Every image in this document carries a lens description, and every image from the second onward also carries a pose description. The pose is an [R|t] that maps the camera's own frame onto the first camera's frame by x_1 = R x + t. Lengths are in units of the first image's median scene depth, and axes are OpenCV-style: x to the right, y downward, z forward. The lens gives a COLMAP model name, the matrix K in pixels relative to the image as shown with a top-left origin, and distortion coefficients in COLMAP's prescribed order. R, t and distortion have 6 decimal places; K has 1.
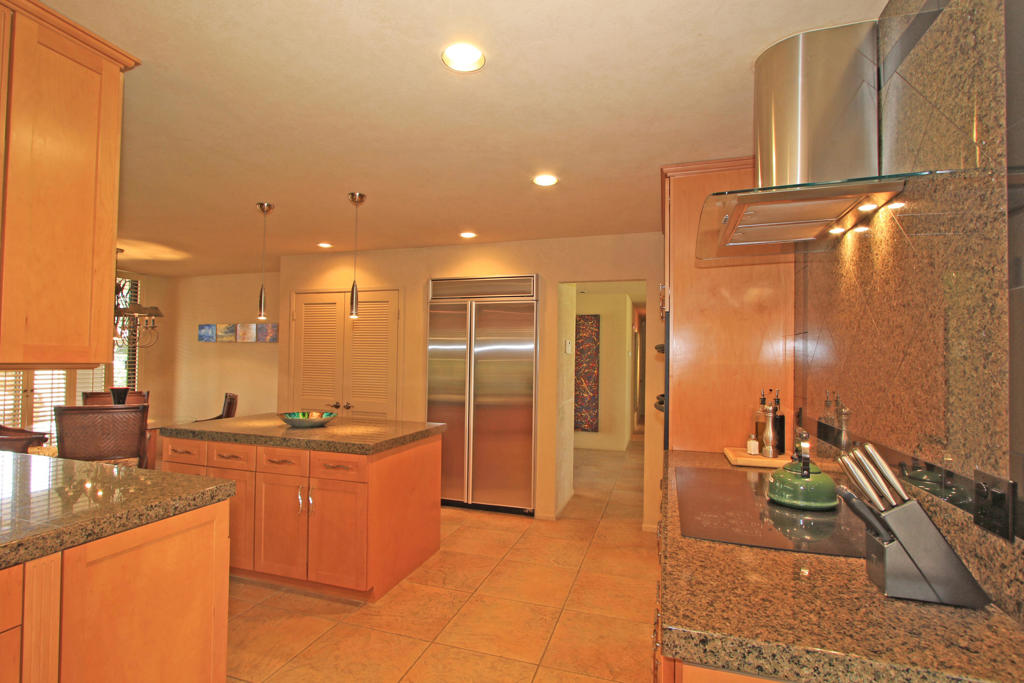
lens RADIAL K [[492.9, 0, 506.2], [0, 492.9, 350.2], [0, 0, 1]] dist [-0.017370, 0.002589]
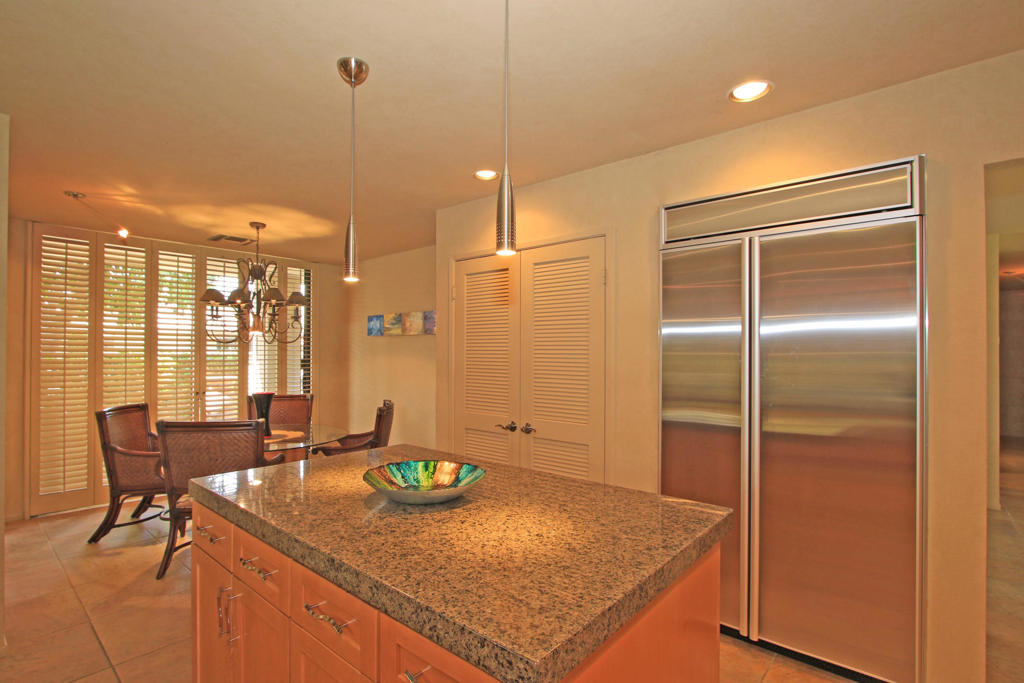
lens RADIAL K [[492.9, 0, 506.7], [0, 492.9, 350.7], [0, 0, 1]] dist [-0.017370, 0.002589]
pose [[0.921072, -0.014452, -0.389123, -0.103404], [0.019115, 0.999784, 0.008115, 0.007481], [0.388922, -0.014912, 0.921150, 0.427274]]
